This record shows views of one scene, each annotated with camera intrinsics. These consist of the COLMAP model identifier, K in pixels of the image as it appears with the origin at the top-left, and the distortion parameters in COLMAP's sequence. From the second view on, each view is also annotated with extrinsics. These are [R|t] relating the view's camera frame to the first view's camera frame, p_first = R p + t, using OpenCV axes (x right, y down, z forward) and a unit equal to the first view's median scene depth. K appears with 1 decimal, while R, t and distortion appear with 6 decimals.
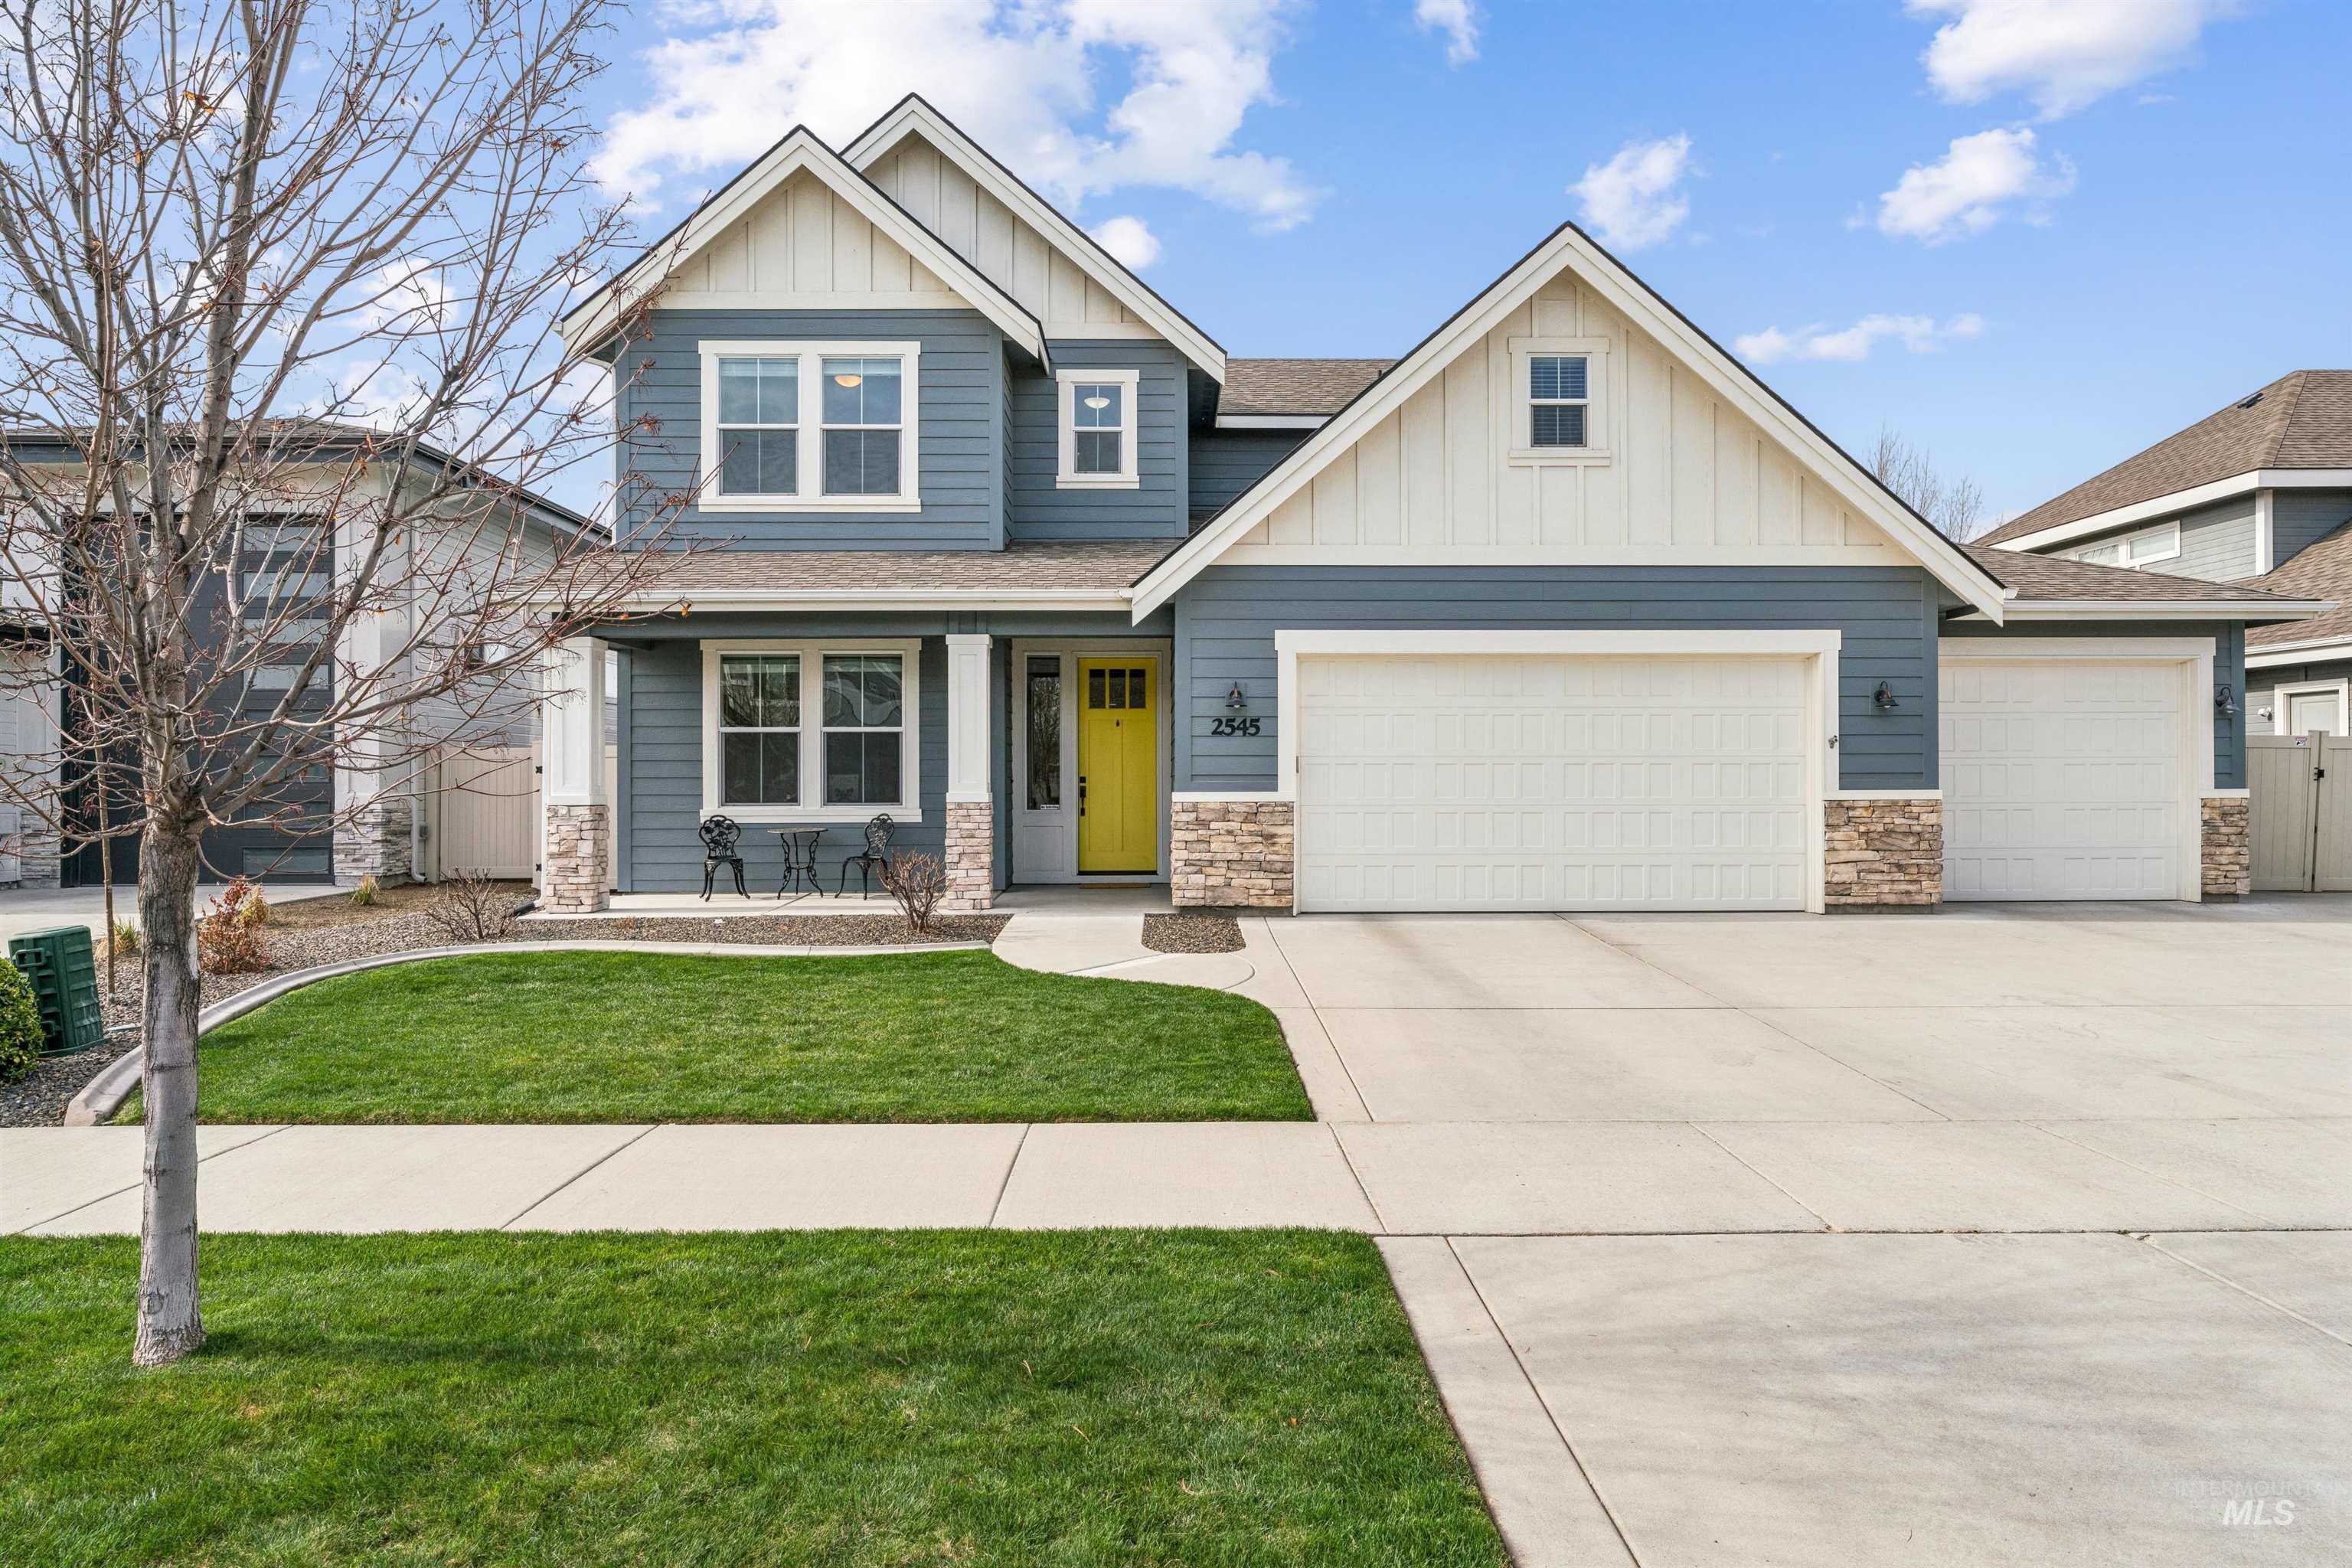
lens RADIAL K [[1366.3, 0, 1178.8], [0, 1366.3, 773.5], [0, 0, 1]] dist [-0.001154, 0.000716]
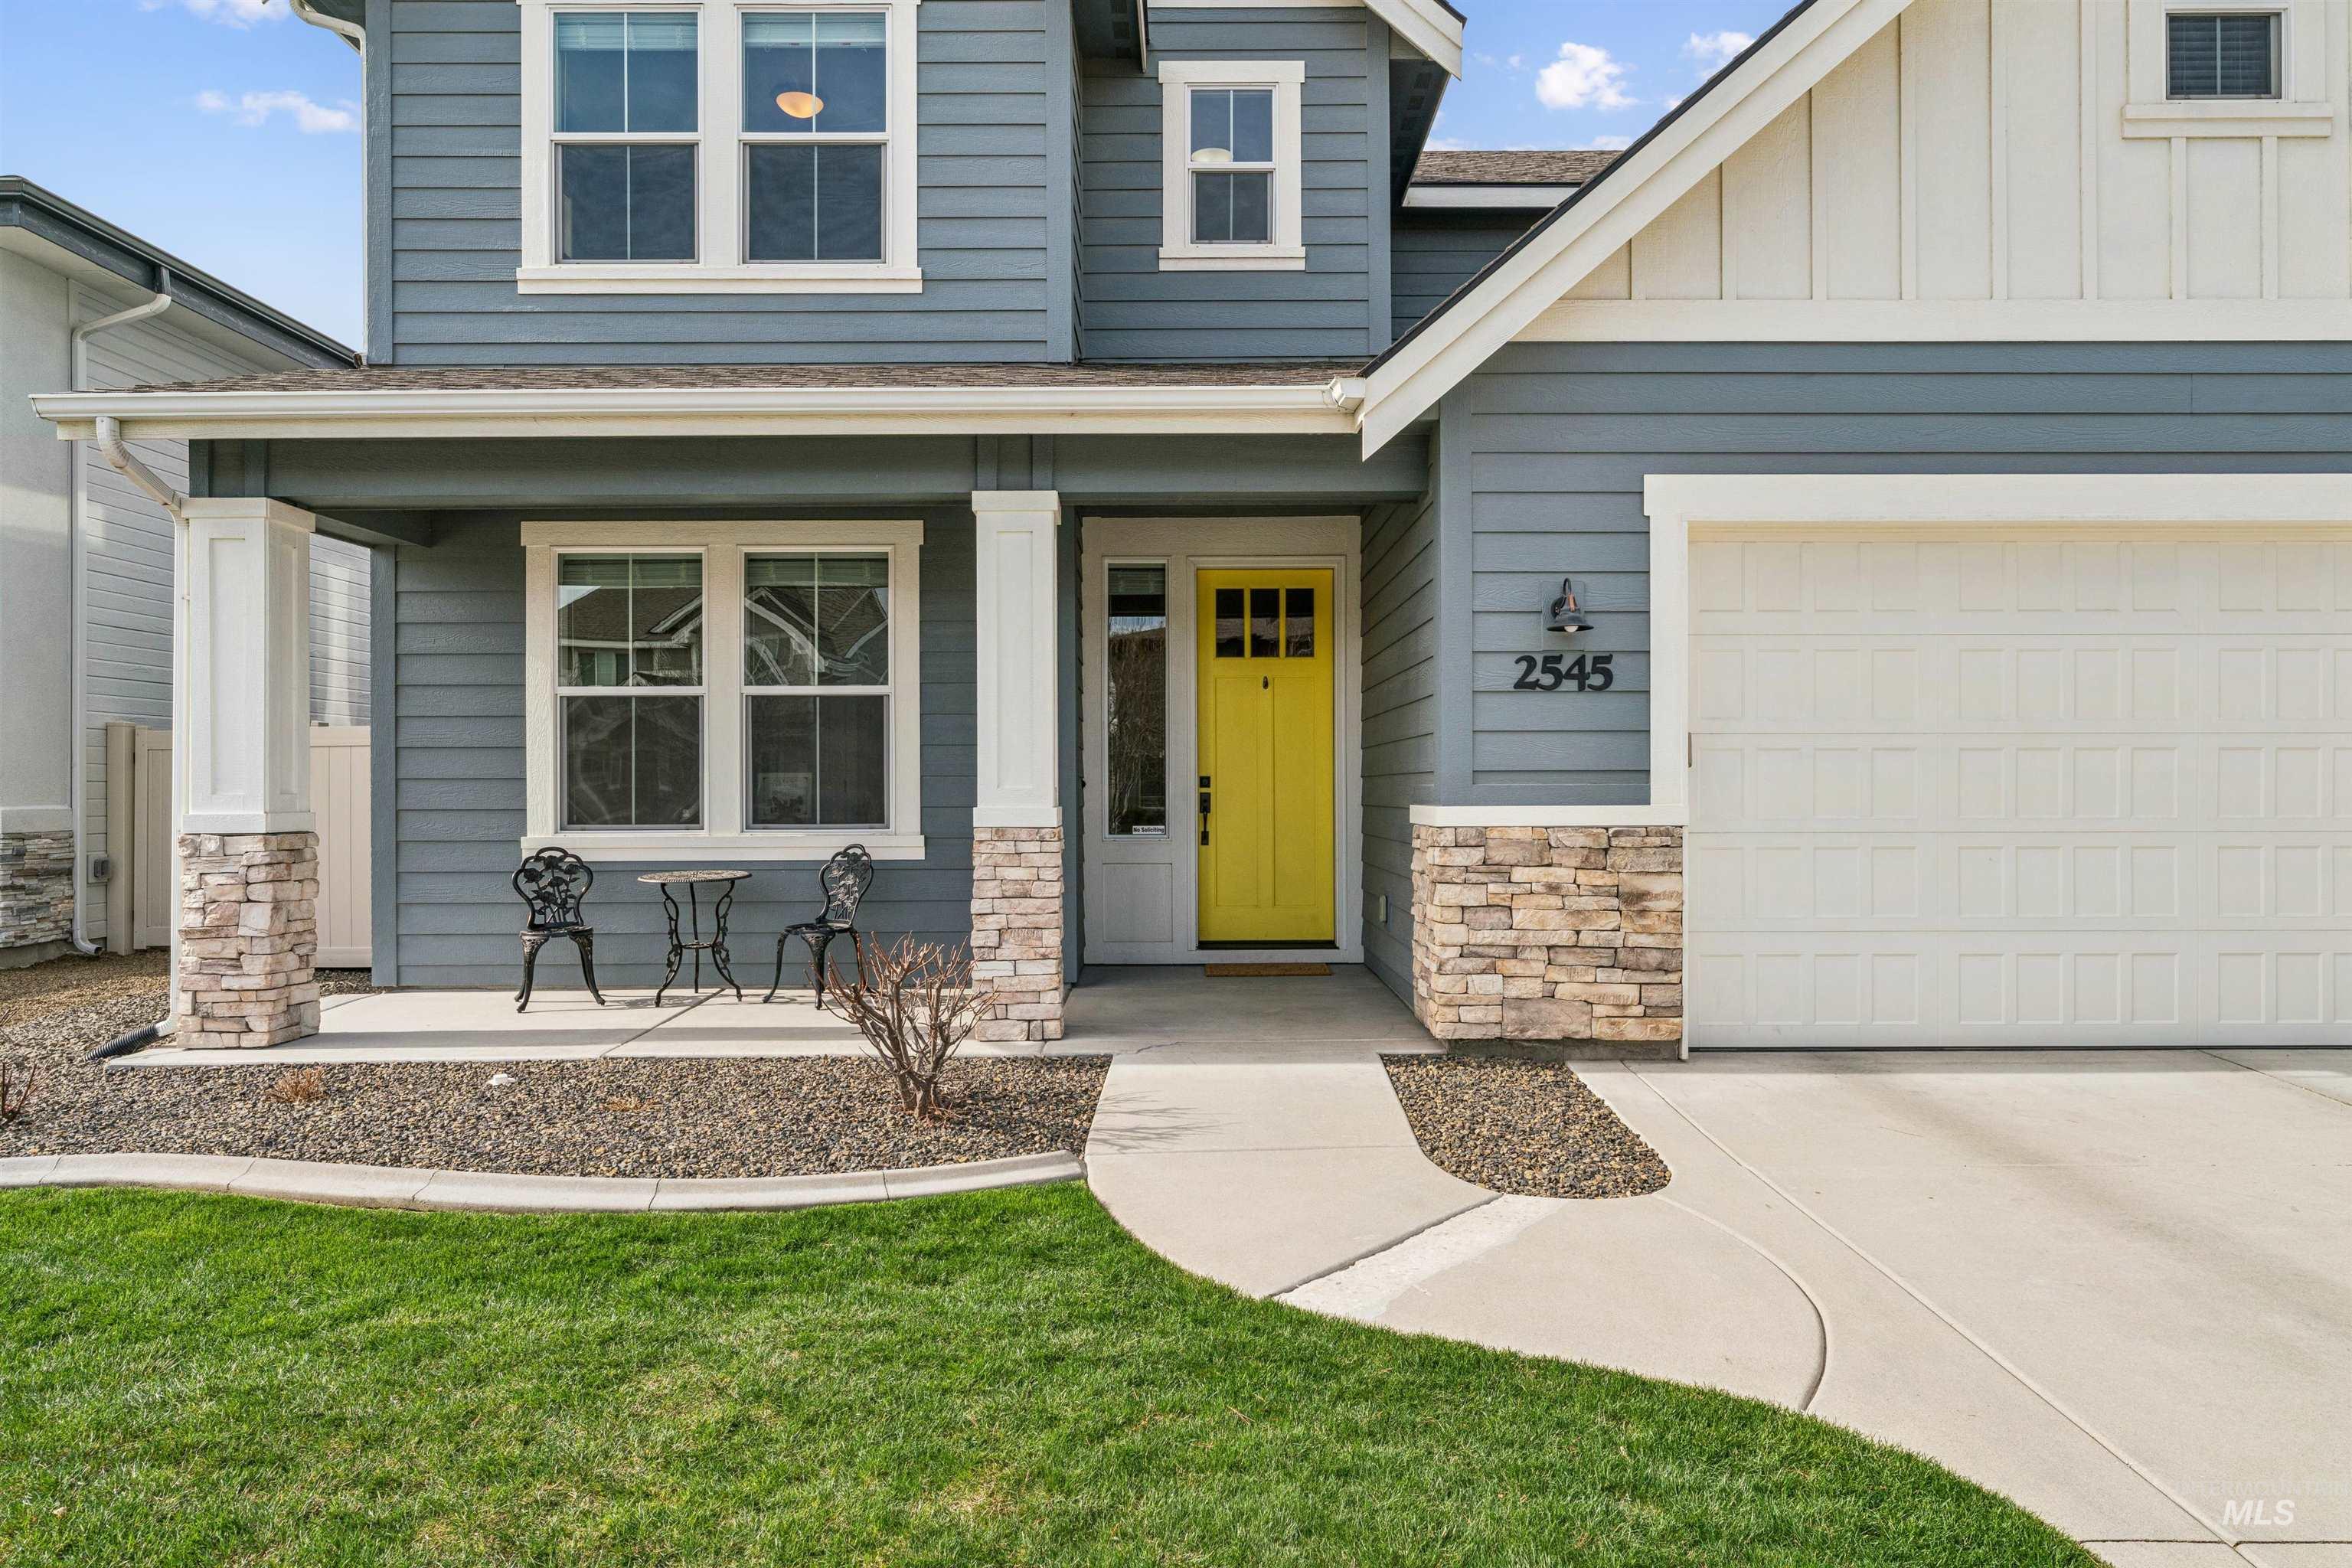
lens RADIAL K [[1475.2, 0, 1181.8], [0, 1475.2, 786.5], [0, 0, 1]] dist [-0.001386, -0.000451]
pose [[0.999892, -0.001074, -0.014691, -0.082412], [0.001183, 0.999972, 0.007422, 0.002256], [0.014682, -0.007439, 0.999865, 0.442096]]
